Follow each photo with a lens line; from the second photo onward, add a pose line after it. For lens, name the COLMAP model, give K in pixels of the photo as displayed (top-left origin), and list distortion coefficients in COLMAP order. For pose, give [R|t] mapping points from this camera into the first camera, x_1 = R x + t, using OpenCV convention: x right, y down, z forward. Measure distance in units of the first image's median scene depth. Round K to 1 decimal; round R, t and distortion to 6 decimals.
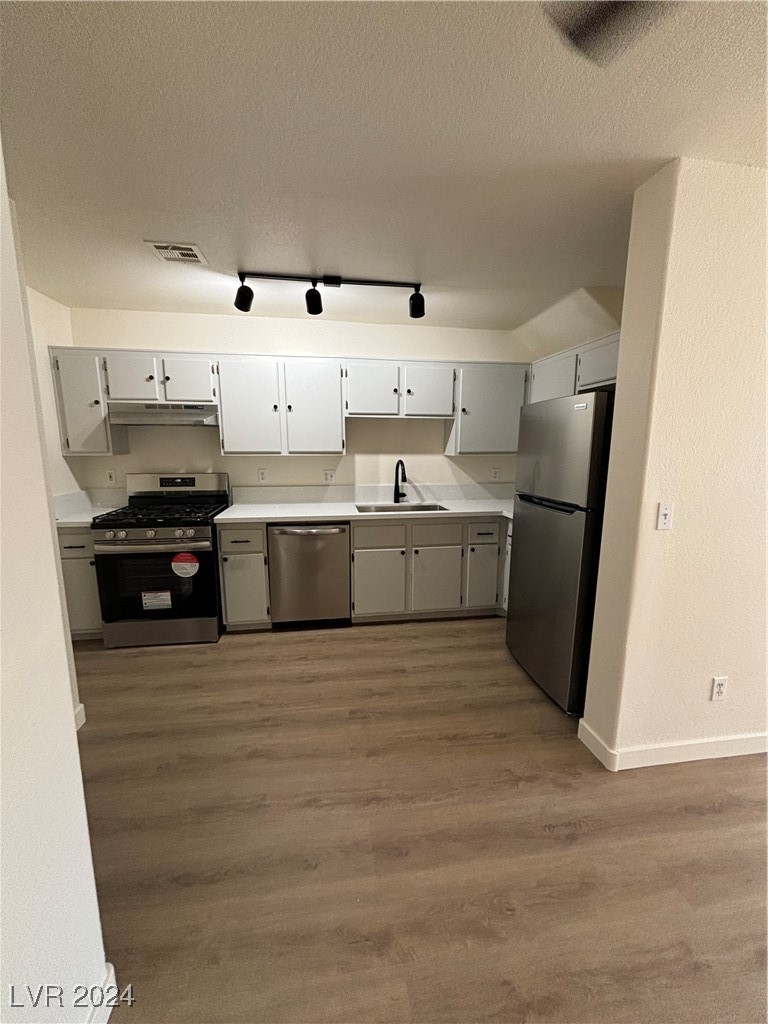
lens RADIAL K [[413.8, 0, 385.6], [0, 413.8, 510.2], [0, 0, 1]] dist [-0.000999, 0.000764]
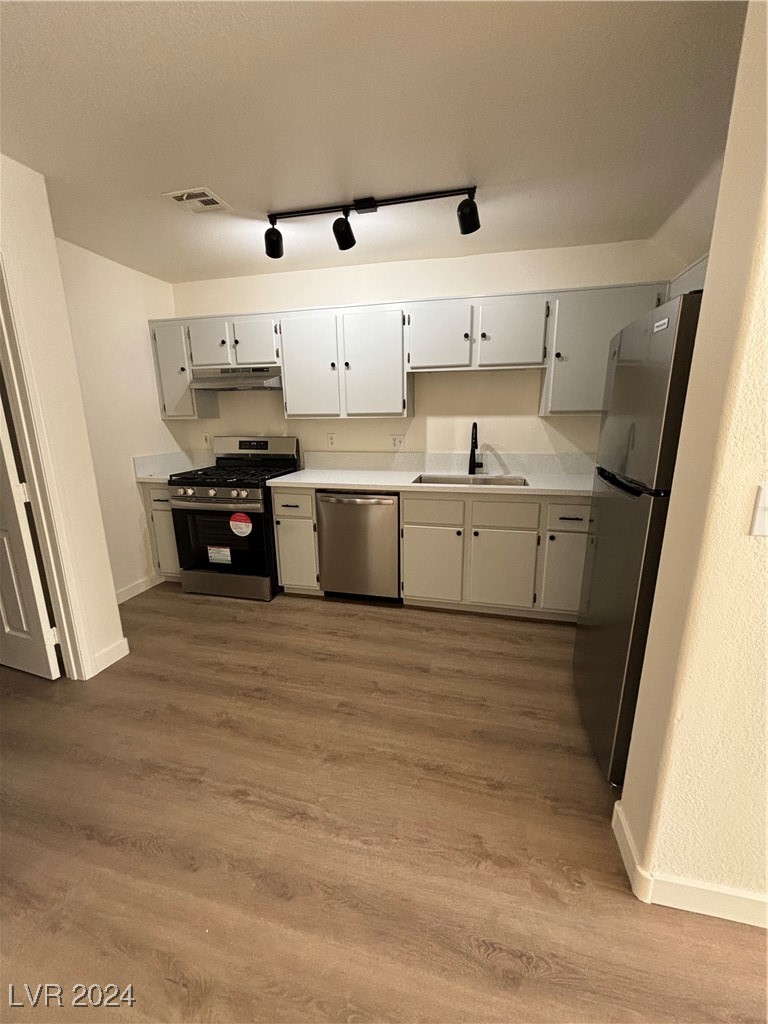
lens RADIAL K [[413.8, 0, 391.1], [0, 413.8, 509.0], [0, 0, 1]] dist [-0.000999, 0.000764]
pose [[0.922132, 0.072996, -0.379926, 0.260590], [-0.047213, 0.995931, 0.076757, -0.003997], [0.383983, -0.052843, 0.921827, 0.193125]]
